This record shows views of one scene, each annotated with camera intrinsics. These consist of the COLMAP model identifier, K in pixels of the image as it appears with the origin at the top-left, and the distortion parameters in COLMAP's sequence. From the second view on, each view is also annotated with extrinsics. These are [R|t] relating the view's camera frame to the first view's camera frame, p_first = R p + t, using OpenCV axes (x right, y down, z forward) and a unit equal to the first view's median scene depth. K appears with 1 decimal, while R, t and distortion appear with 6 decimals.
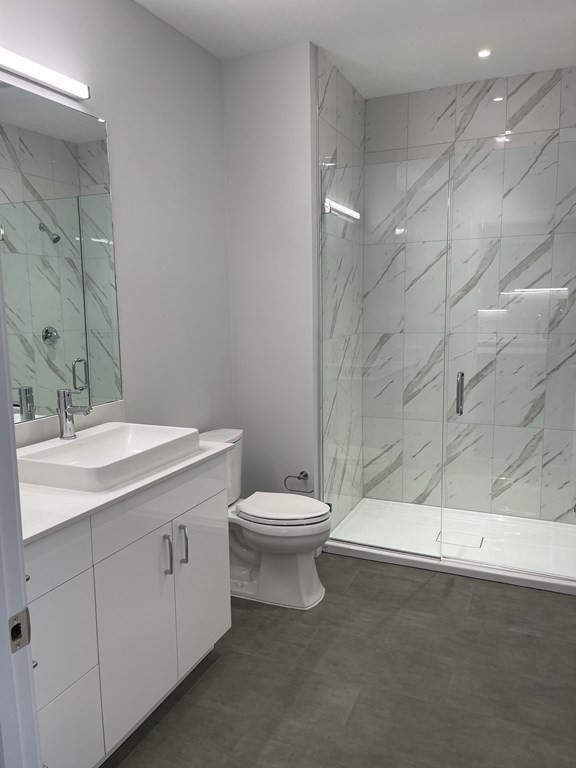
lens RADIAL K [[575.9, 0, 285.2], [0, 575.9, 390.2], [0, 0, 1]] dist [0.066255, -0.081862]
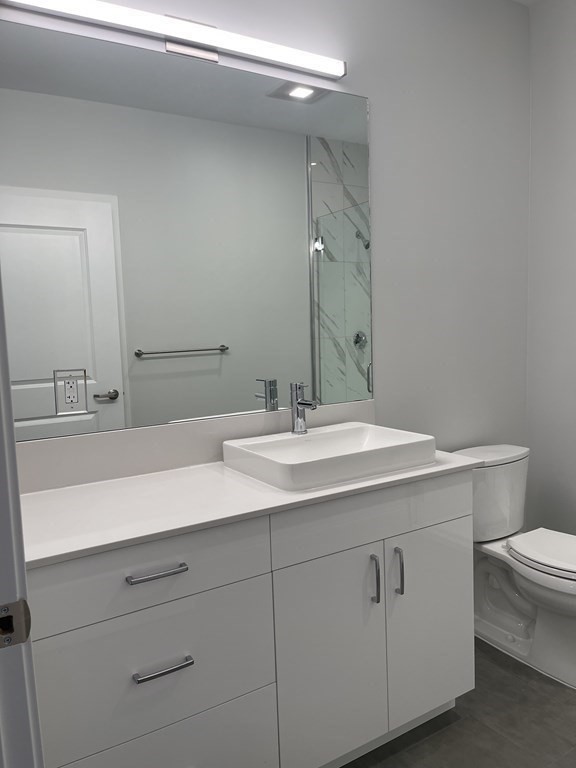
lens RADIAL K [[575.9, 0, 285.2], [0, 575.9, 390.2], [0, 0, 1]] dist [0.066255, -0.081862]
pose [[0.830377, 0.047674, -0.555159, 0.097114], [-0.060000, 0.998190, -0.004026, 0.012411], [0.553962, 0.036653, 0.831735, 0.138506]]
